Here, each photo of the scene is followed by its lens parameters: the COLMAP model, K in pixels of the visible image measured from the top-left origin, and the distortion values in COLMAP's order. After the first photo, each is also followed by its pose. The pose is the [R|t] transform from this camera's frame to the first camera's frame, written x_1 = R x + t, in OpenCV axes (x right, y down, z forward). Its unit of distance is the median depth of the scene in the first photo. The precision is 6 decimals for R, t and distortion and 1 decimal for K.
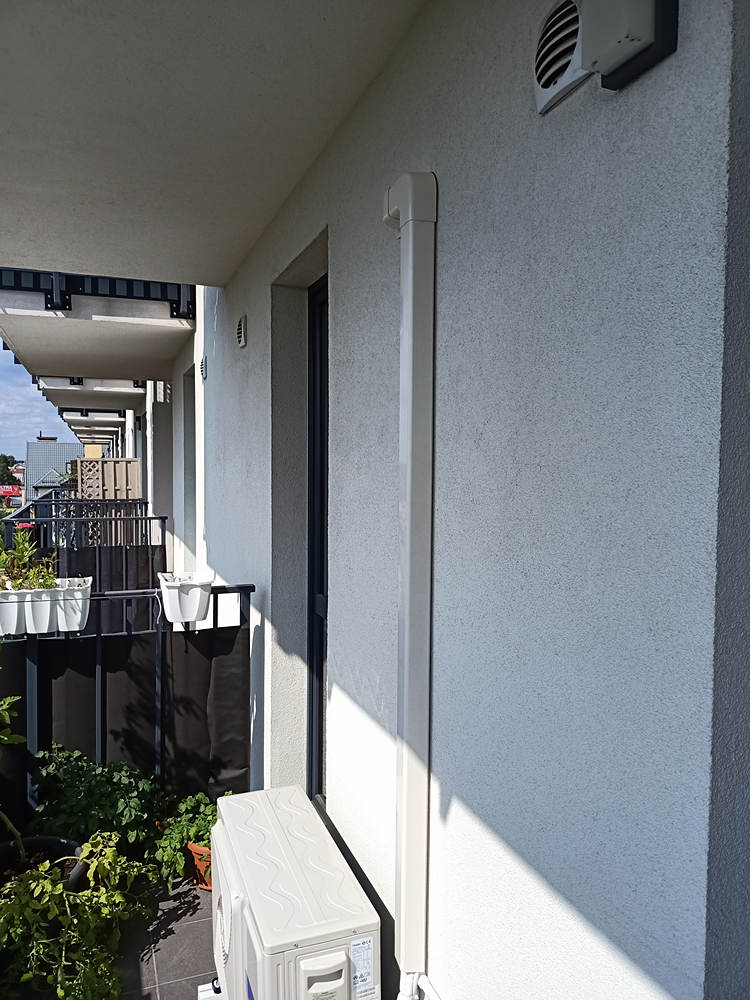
lens RADIAL K [[744.0, 0, 388.4], [0, 744.0, 496.5], [0, 0, 1]] dist [-0.005434, -0.008150]
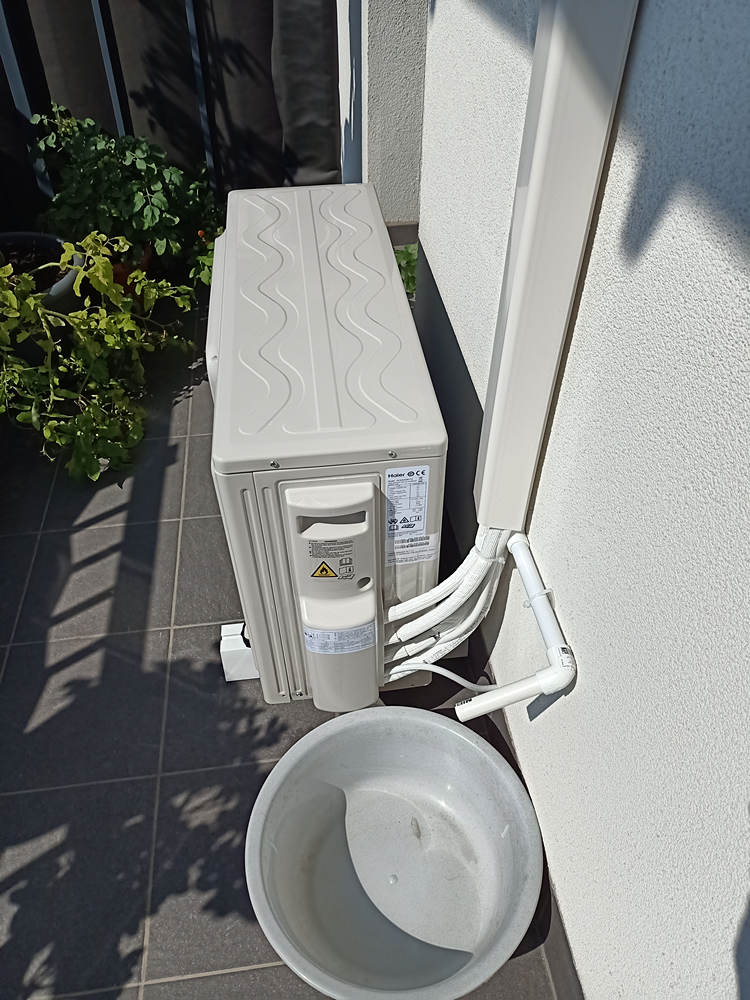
lens RADIAL K [[744.0, 0, 388.4], [0, 744.0, 496.5], [0, 0, 1]] dist [-0.005434, -0.008150]
pose [[0.971834, 0.164975, -0.168289, 0.025939], [-0.014654, 0.755023, 0.655534, 0.166979], [0.235209, -0.634605, 0.736175, 0.370145]]
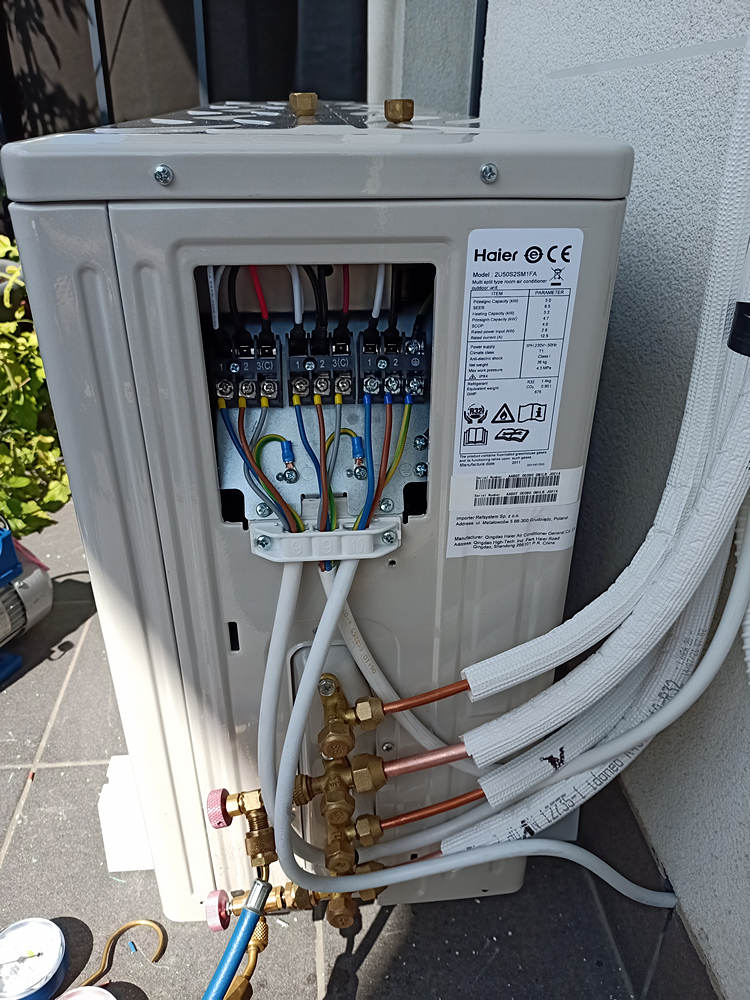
lens RADIAL K [[722.9, 0, 390.4], [0, 722.9, 500.9], [0, 0, 1]] dist [-0.002187, -0.001850]
pose [[0.965121, 0.140723, -0.220768, -0.011183], [-0.032132, 0.900550, 0.433563, 0.356275], [0.259825, -0.411347, 0.873661, 0.489381]]
